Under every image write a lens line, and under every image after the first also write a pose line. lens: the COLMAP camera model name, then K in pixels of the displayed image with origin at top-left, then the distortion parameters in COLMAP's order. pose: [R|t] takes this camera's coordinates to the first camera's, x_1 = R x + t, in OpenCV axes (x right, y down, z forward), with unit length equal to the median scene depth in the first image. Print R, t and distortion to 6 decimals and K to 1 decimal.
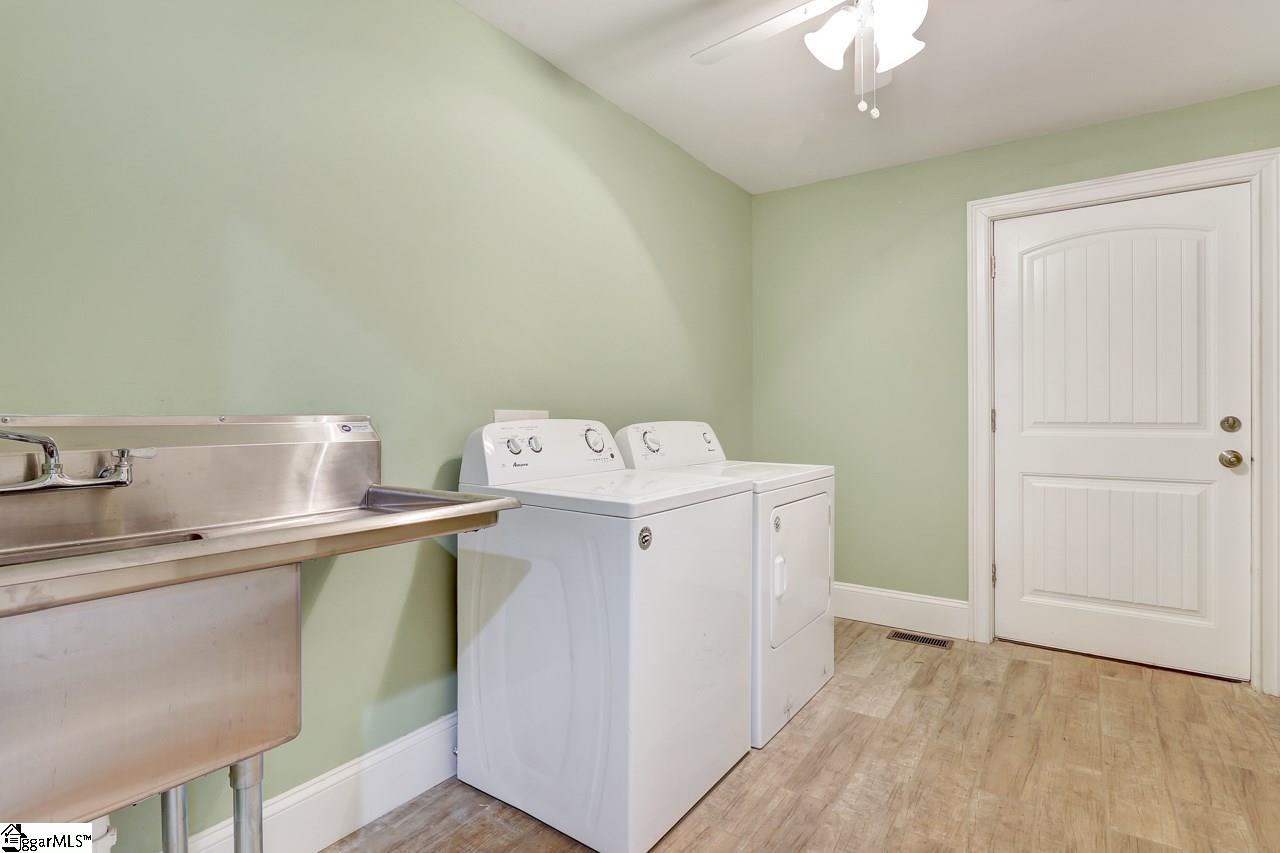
lens RADIAL K [[637.8, 0, 632.9], [0, 637.8, 418.7], [0, 0, 1]] dist [-0.006484, 0.001639]
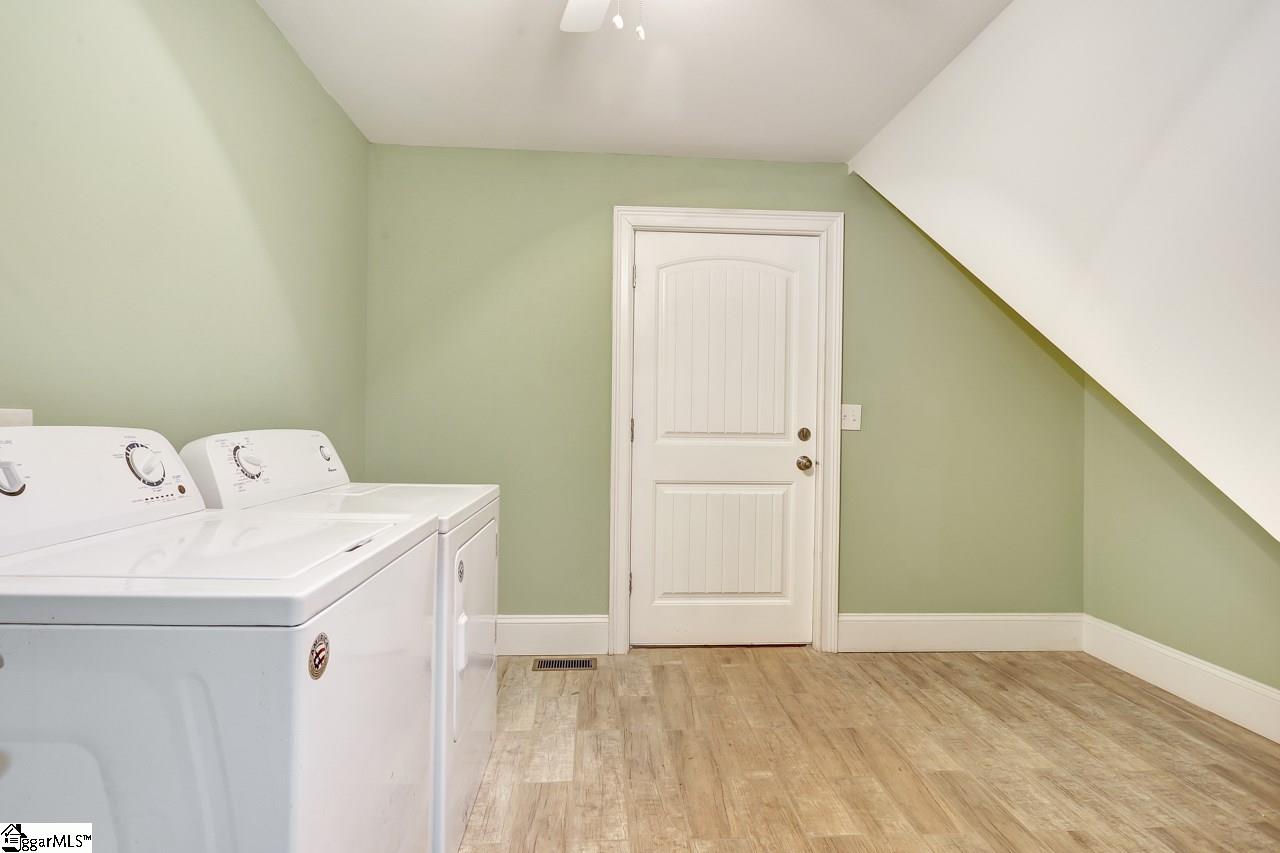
lens RADIAL K [[637.8, 0, 643.0], [0, 637.8, 428.7], [0, 0, 1]] dist [-0.006484, 0.001639]
pose [[0.778391, 0.005620, 0.627755, -0.061692], [-0.008745, 0.999960, 0.001892, -0.001940], [-0.627719, -0.006963, 0.778409, 0.254822]]
